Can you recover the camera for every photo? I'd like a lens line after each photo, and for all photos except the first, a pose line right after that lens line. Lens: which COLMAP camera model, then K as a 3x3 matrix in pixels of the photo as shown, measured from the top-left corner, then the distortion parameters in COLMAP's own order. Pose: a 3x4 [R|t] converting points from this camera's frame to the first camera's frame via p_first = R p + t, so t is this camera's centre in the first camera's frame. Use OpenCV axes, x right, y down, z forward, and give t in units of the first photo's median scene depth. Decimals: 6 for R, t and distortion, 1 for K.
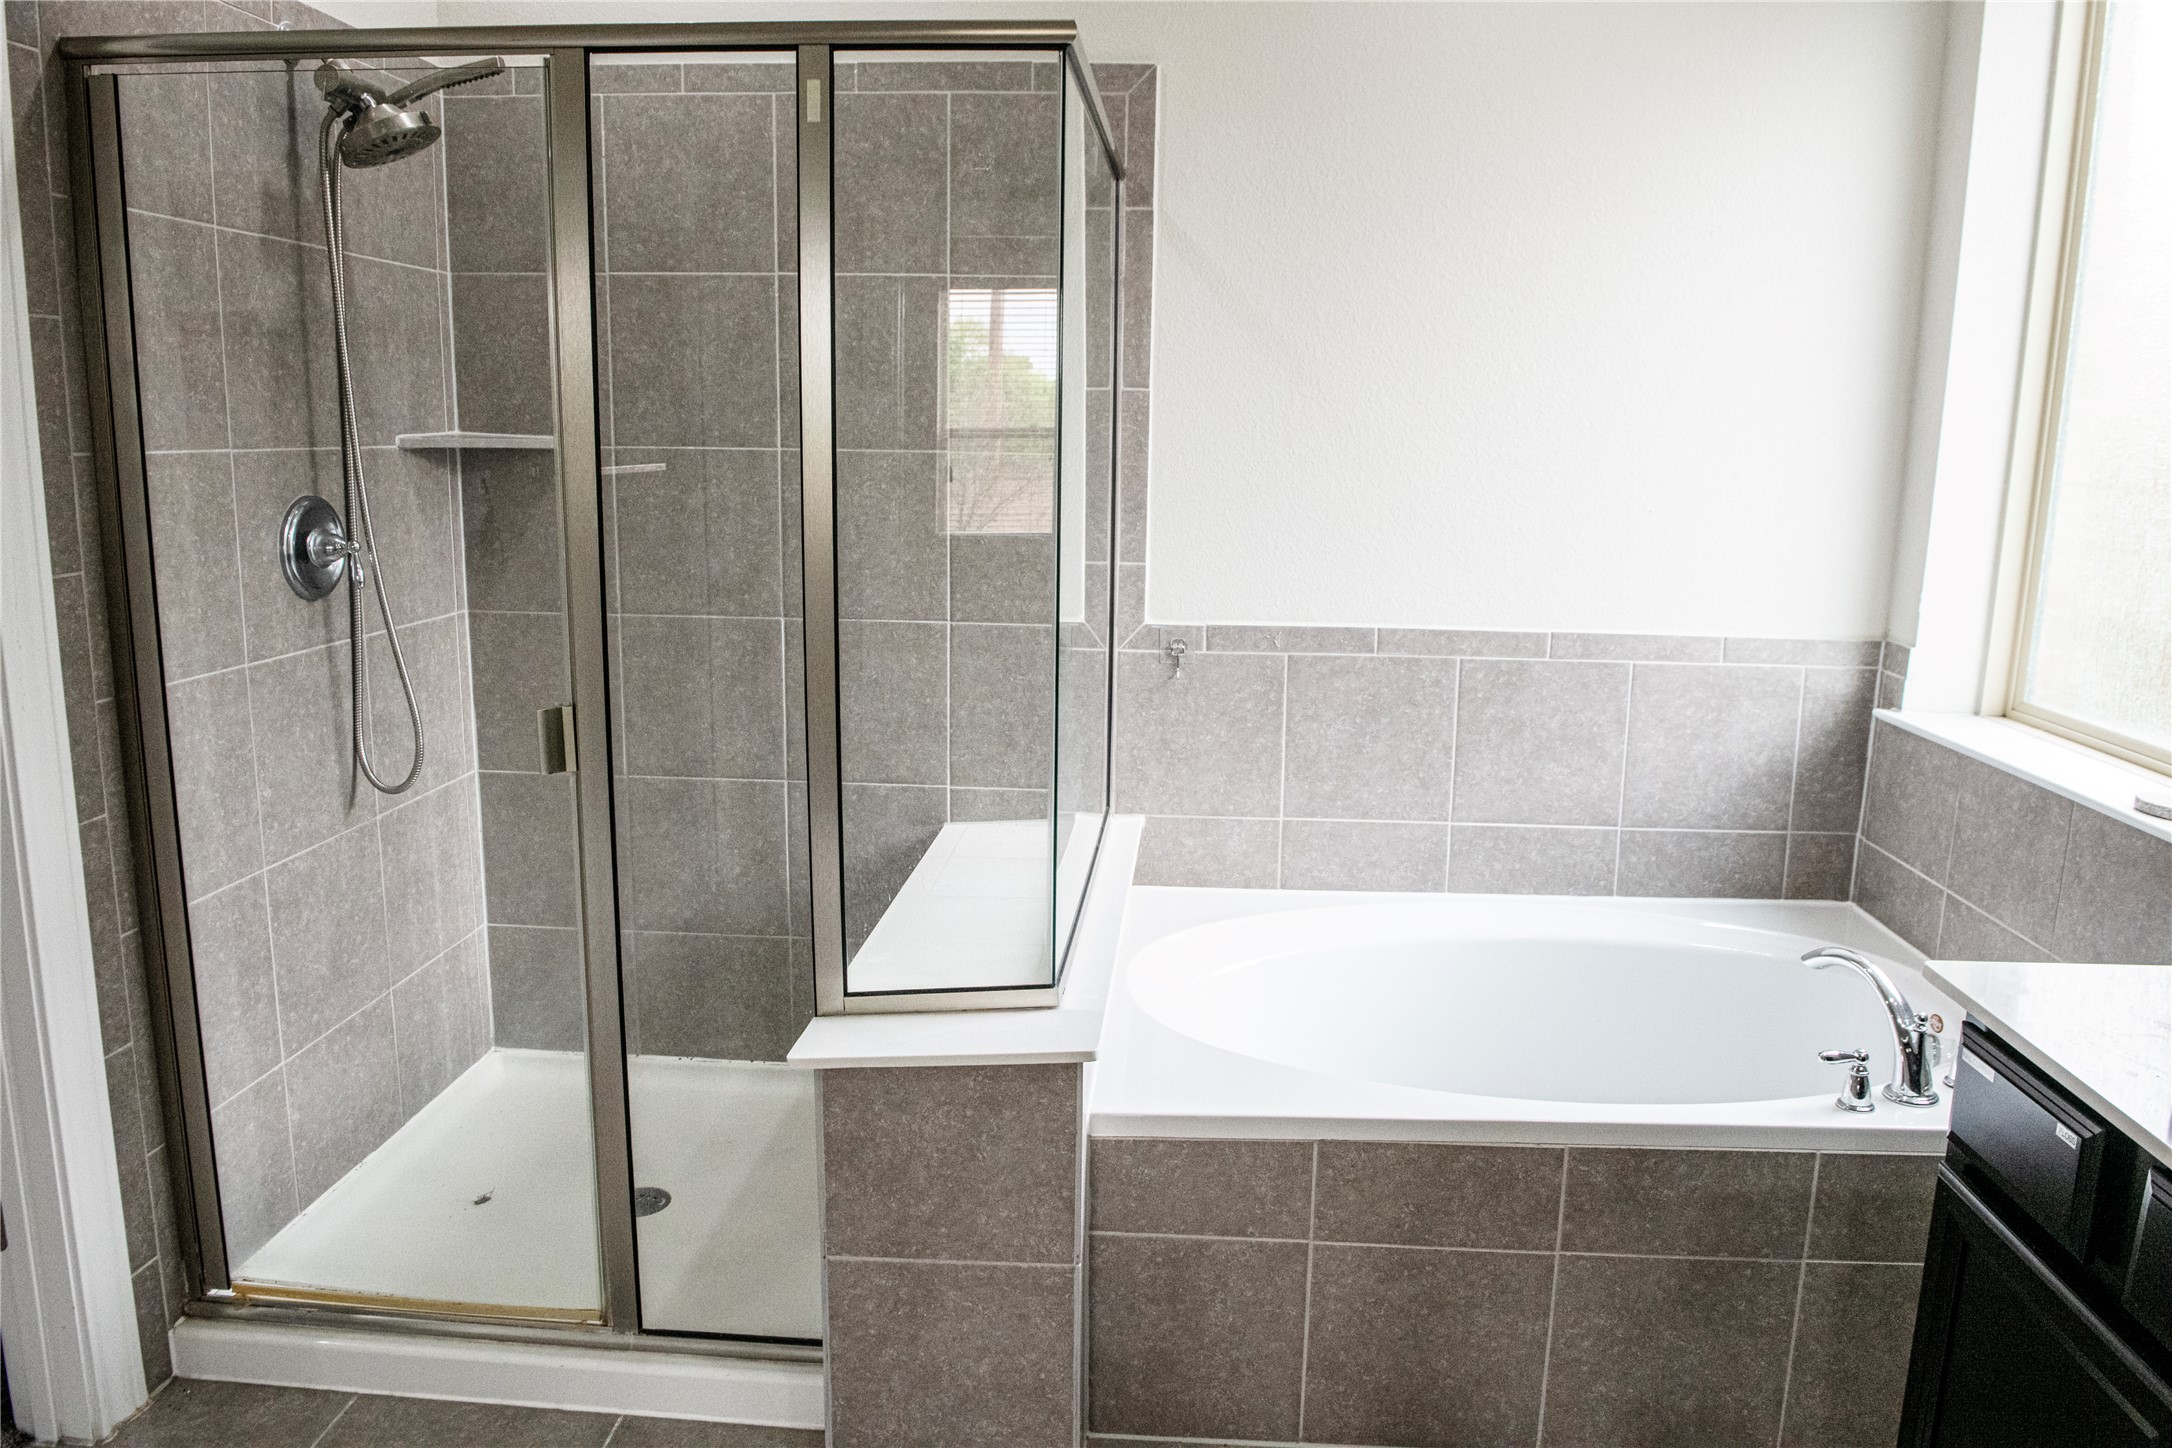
lens RADIAL K [[1453.1, 0, 1099.1], [0, 1453.1, 704.3], [0, 0, 1]] dist [-0.057960, 0.004980]
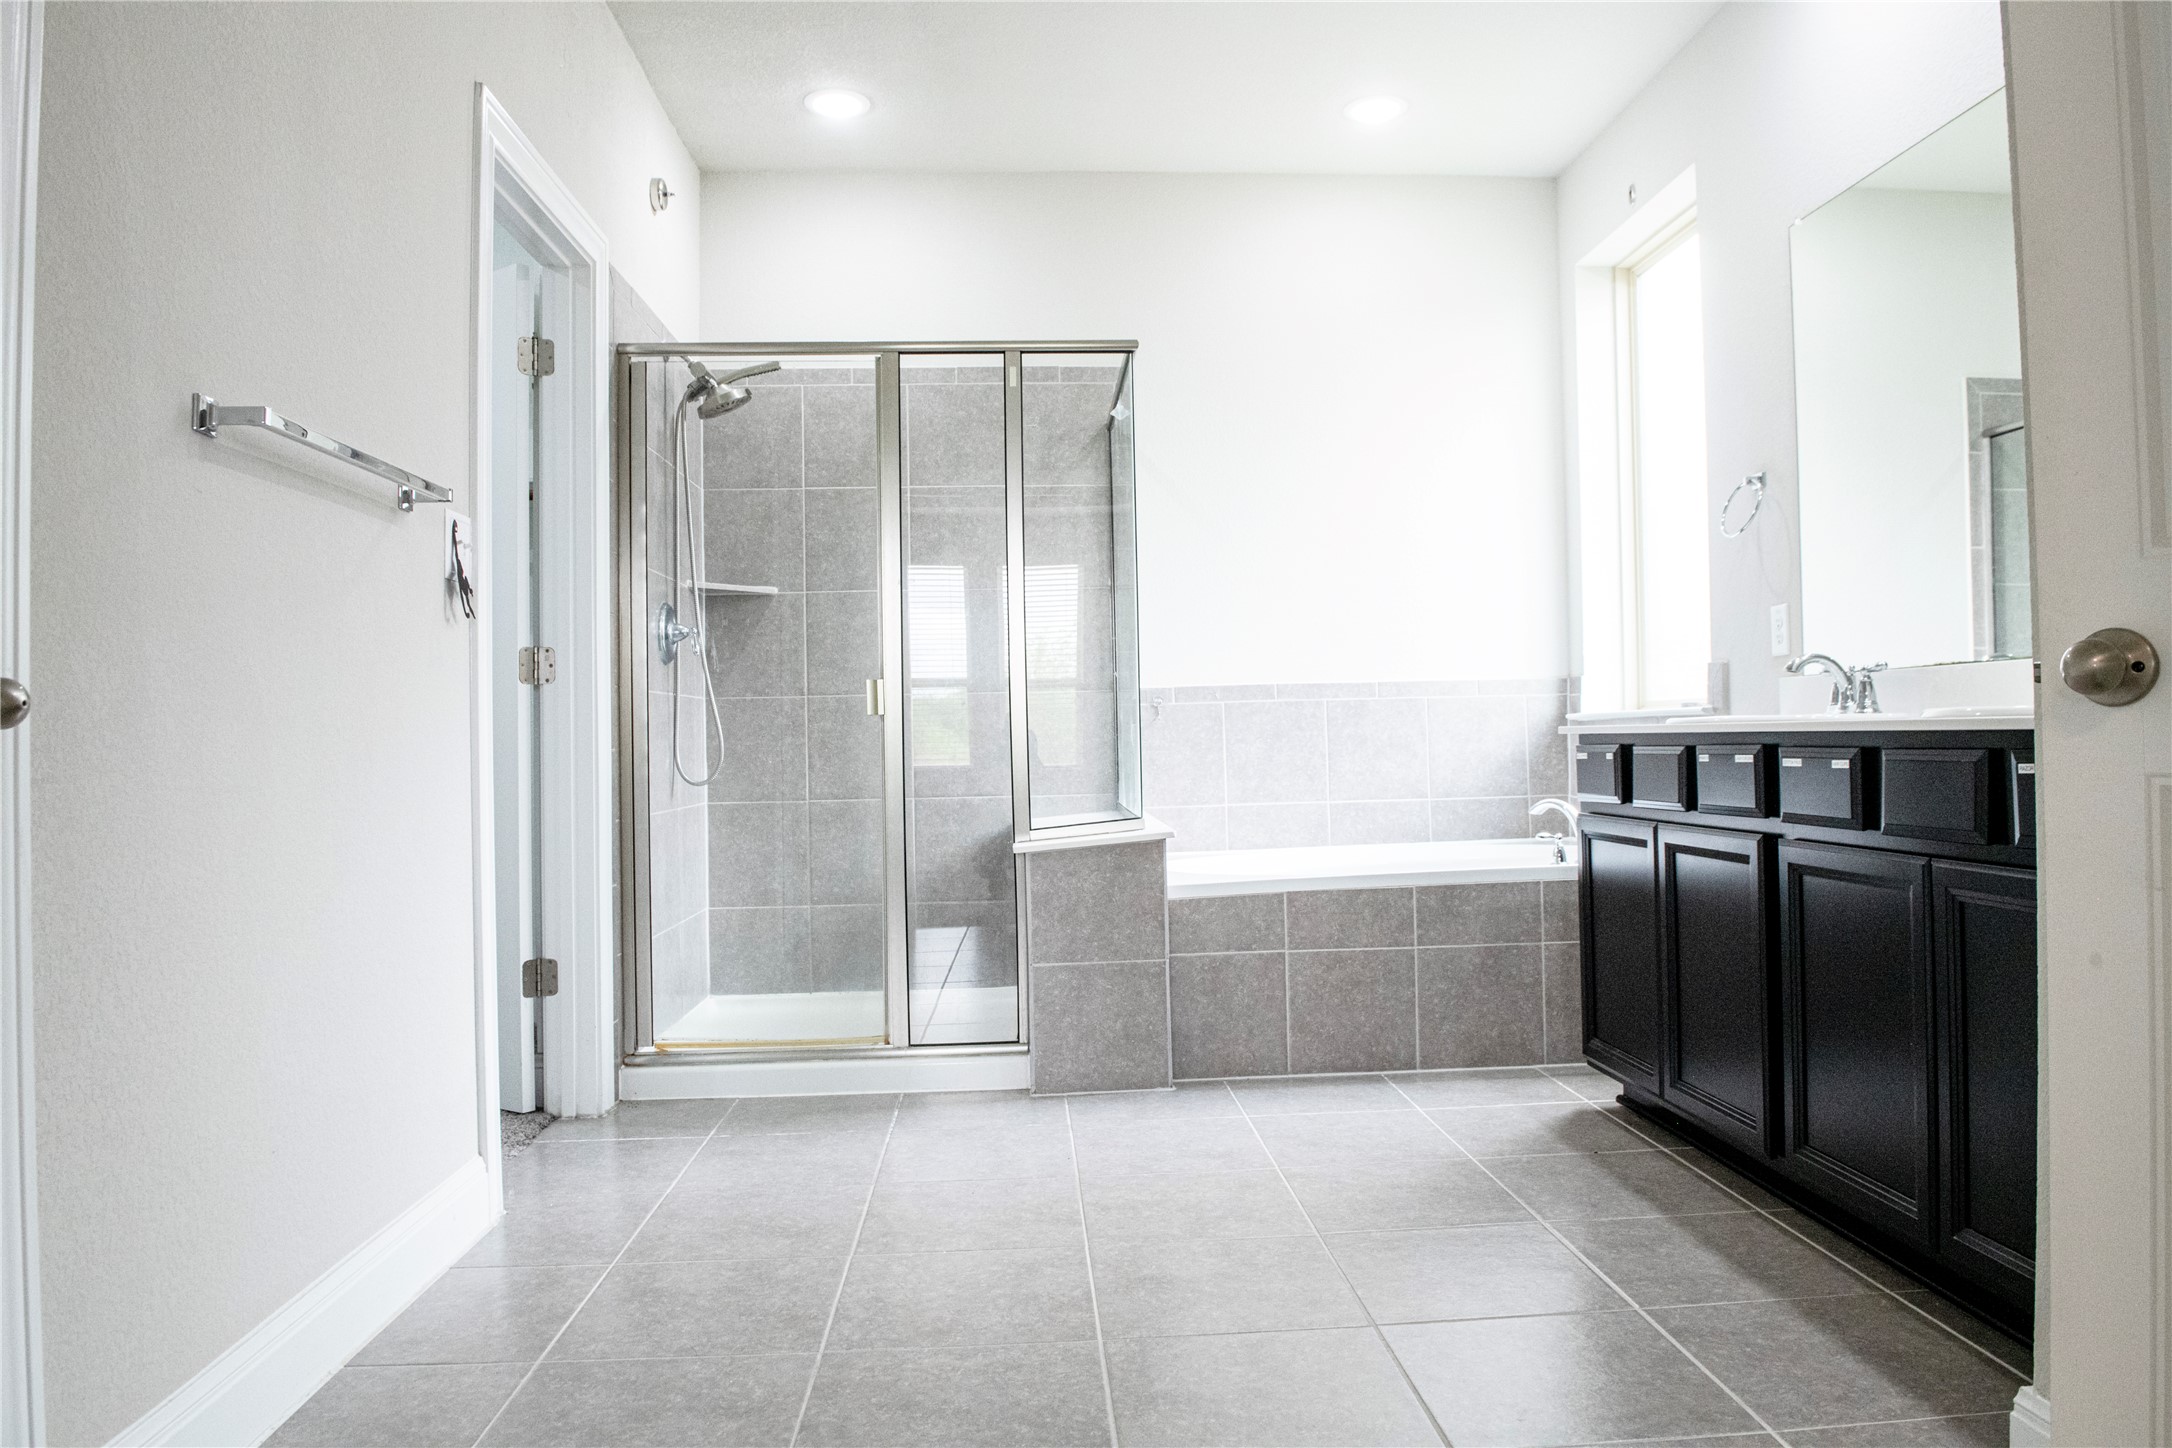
lens RADIAL K [[1453.1, 0, 1079.0], [0, 1453.1, 728.8], [0, 0, 1]] dist [-0.057960, 0.004980]
pose [[0.993023, -0.035375, 0.112486, -0.295344], [0.056296, 0.980430, -0.188650, 0.397129], [-0.103611, 0.193666, 0.975581, -0.790353]]
